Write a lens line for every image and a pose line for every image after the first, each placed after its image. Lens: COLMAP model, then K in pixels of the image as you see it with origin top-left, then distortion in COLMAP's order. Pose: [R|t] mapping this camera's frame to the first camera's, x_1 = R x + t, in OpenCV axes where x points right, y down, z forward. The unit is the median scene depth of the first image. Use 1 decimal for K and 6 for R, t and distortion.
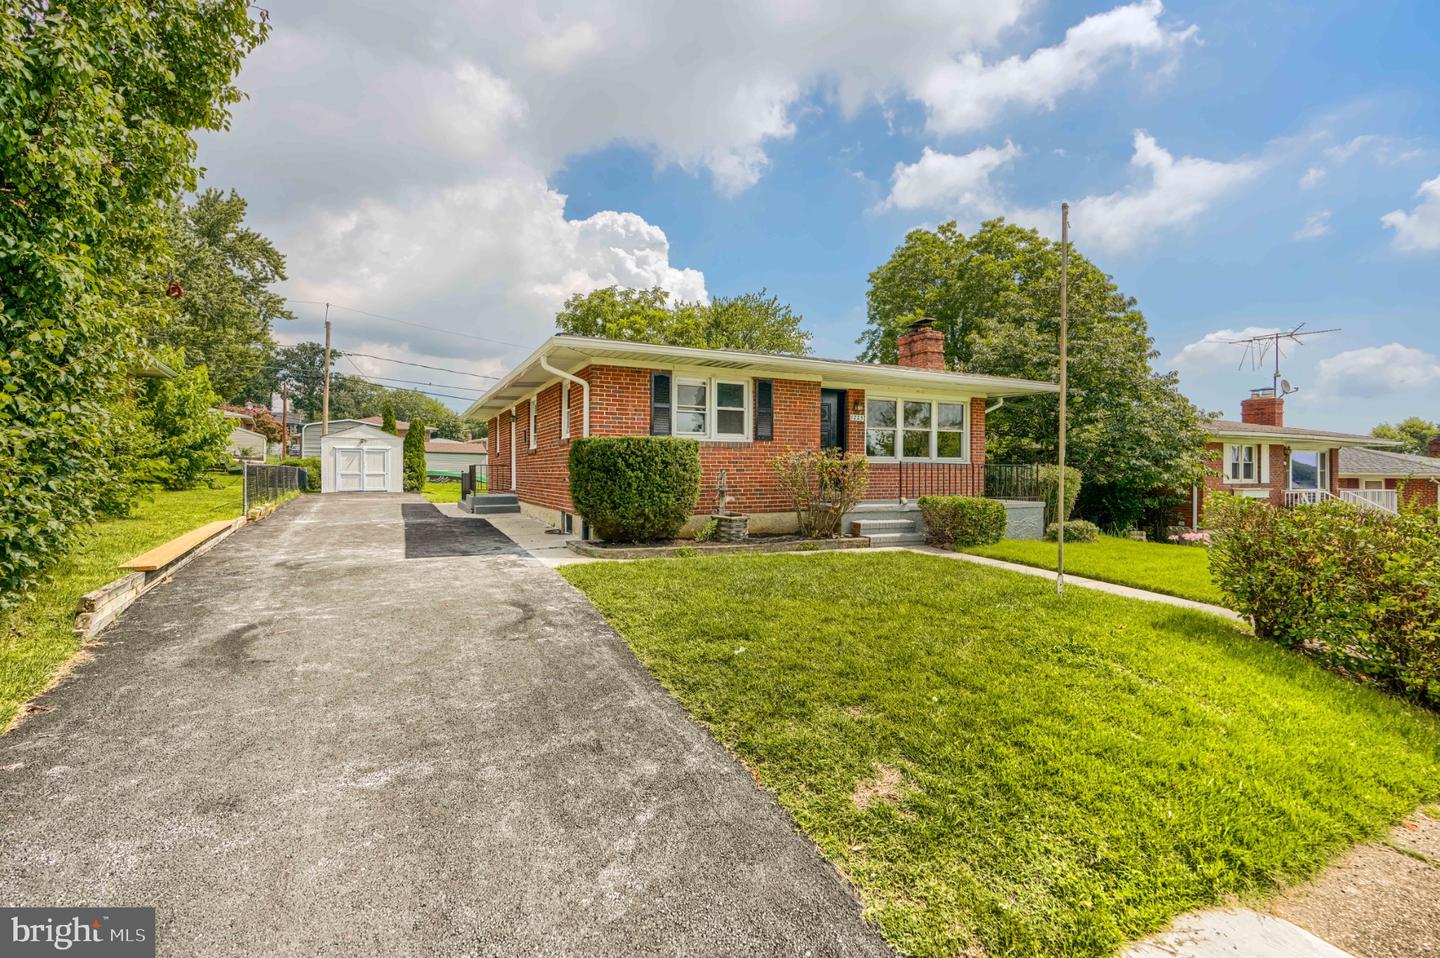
lens RADIAL K [[665.3, 0, 720.2], [0, 665.3, 510.4], [0, 0, 1]] dist [0.001458, 0.000164]
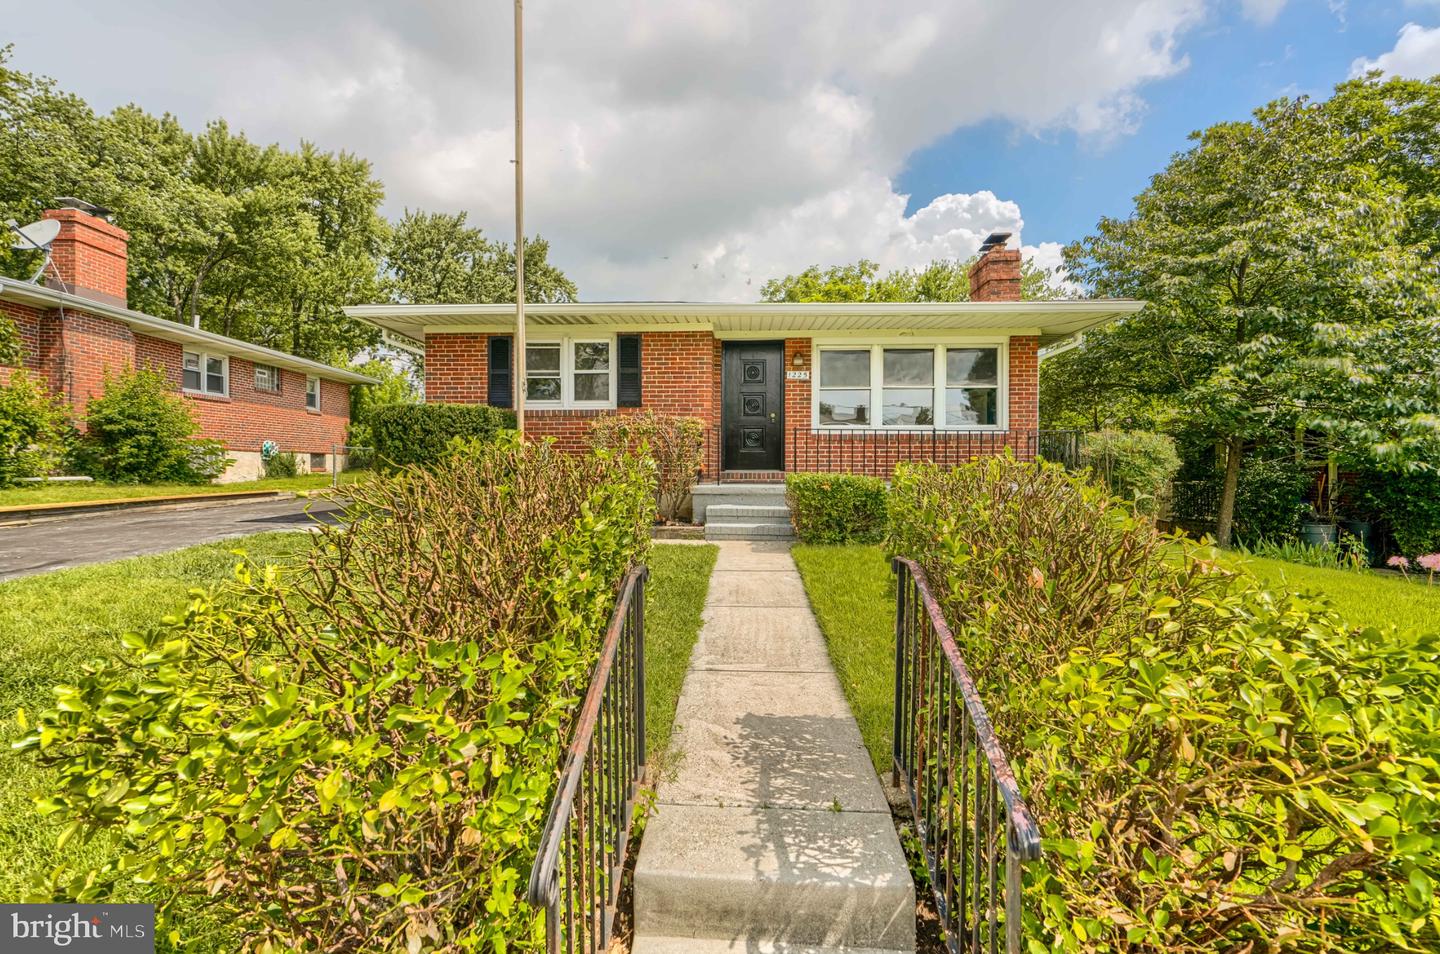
lens RADIAL K [[651.2, 0, 725.6], [0, 651.2, 481.1], [0, 0, 1]] dist [0.000103, 0.000130]
pose [[0.869819, 0.013090, -0.493198, 0.449123], [-0.027944, 0.999350, -0.022759, 0.003557], [0.492580, 0.033578, 0.869619, 0.269450]]
